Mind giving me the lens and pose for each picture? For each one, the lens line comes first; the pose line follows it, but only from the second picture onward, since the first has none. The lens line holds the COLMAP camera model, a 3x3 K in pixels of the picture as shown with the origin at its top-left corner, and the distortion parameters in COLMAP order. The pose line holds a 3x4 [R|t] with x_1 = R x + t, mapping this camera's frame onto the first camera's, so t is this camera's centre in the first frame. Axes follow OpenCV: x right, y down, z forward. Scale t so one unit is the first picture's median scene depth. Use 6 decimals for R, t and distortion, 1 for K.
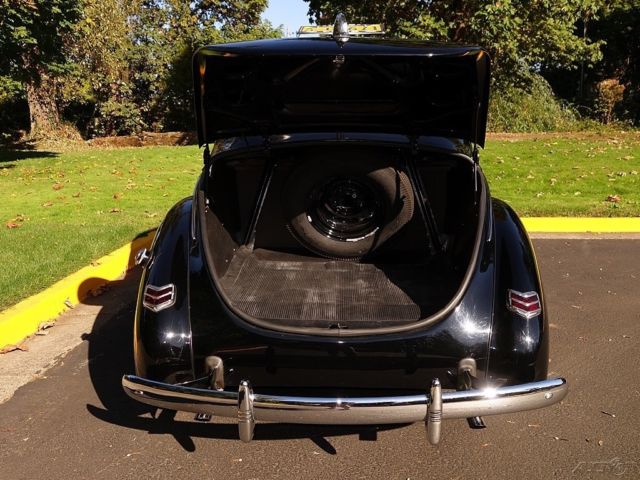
lens RADIAL K [[555.0, 0, 320.0], [0, 555.0, 240.0], [0, 0, 1]] dist [-0.001288, -0.011082]
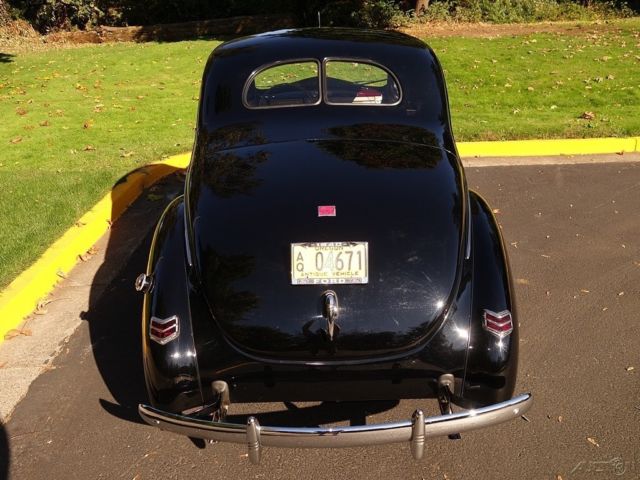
lens RADIAL K [[555.0, 0, 320.0], [0, 555.0, 240.0], [0, 0, 1]] dist [-0.001288, -0.011082]
pose [[0.998538, -0.036539, 0.039837, -0.016746], [0.028188, 0.980789, 0.193027, -0.181310], [-0.046124, -0.191621, 0.980384, -0.024671]]
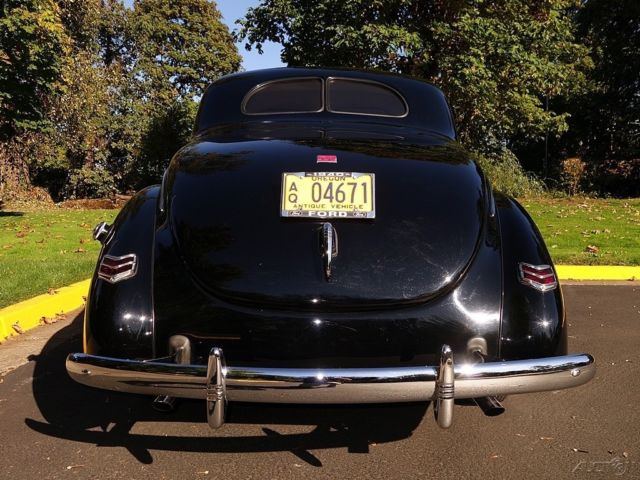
lens RADIAL K [[557.4, 0, 320.0], [0, 557.4, 240.0], [0, 0, 1]] dist [0.006625, -0.006320]
pose [[0.998801, 0.013656, 0.047010, -0.013366], [-0.007657, 0.992066, -0.125489, 0.113345], [-0.048351, 0.124978, 0.990981, 0.088070]]
